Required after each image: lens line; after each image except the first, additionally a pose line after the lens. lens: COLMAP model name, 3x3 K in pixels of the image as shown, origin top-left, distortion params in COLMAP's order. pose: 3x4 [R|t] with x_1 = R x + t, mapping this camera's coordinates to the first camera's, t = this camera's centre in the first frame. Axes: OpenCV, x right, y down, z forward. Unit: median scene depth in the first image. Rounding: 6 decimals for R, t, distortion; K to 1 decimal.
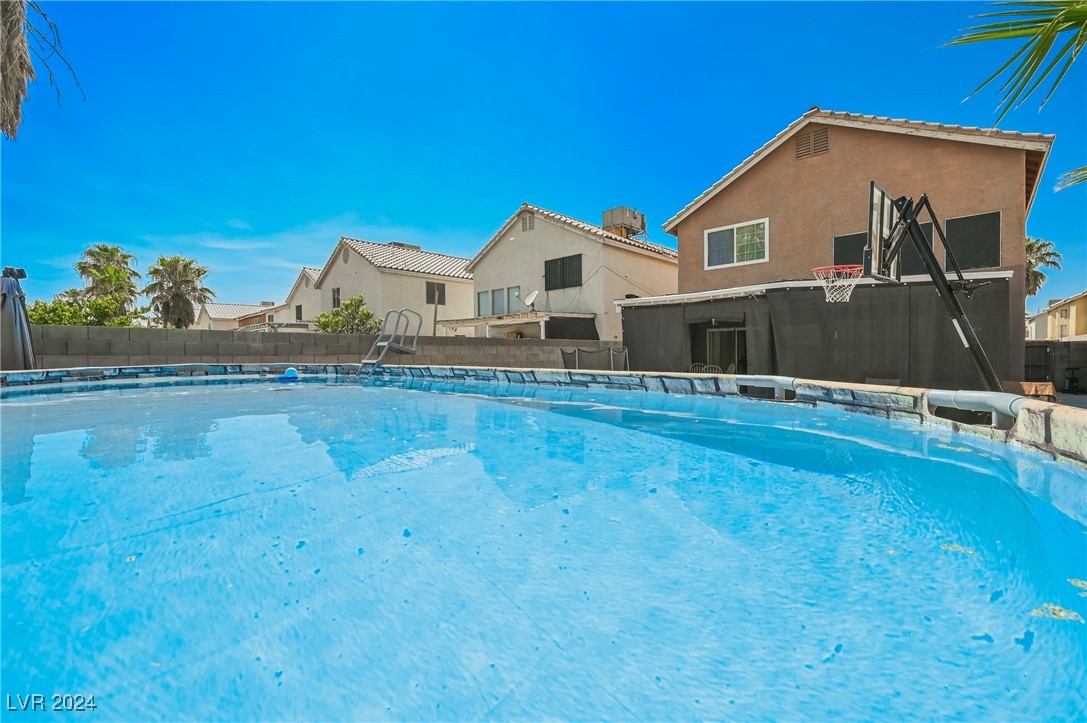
lens RADIAL K [[427.0, 0, 548.0], [0, 427.0, 358.4], [0, 0, 1]] dist [-0.002503, 0.000239]
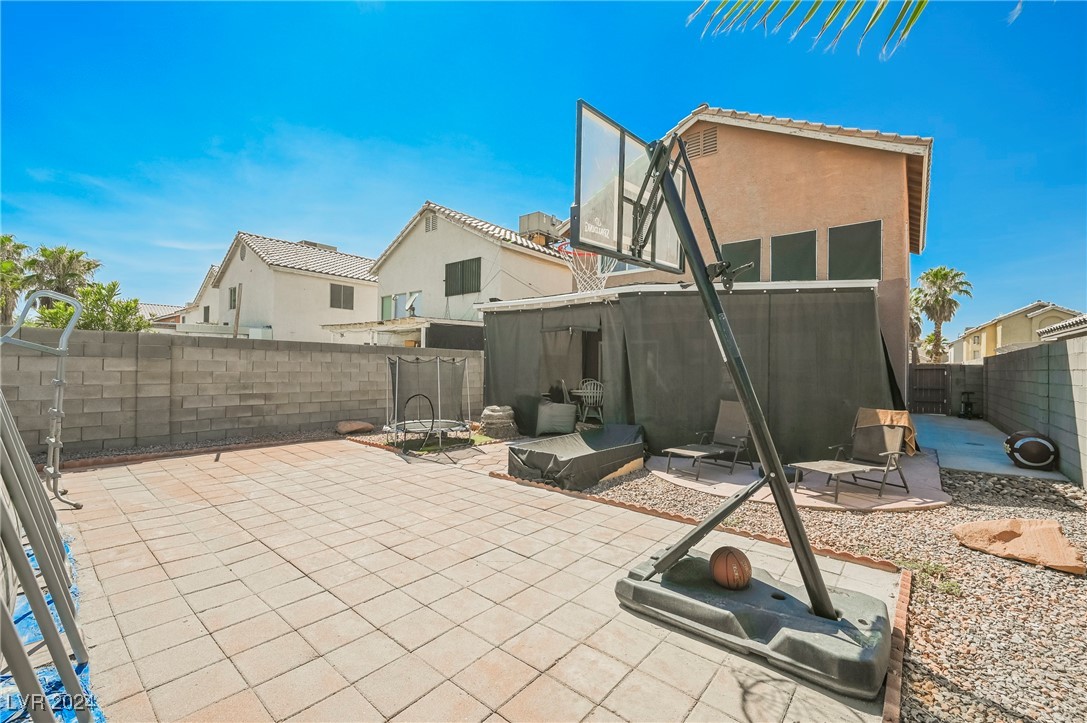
lens RADIAL K [[427.0, 0, 538.3], [0, 427.0, 359.2], [0, 0, 1]] dist [-0.002503, 0.000239]
pose [[0.996837, 0.025662, 0.075215, 0.137228], [-0.023499, 0.999288, -0.029502, -0.000744], [-0.075918, 0.027641, 0.996731, 0.077539]]
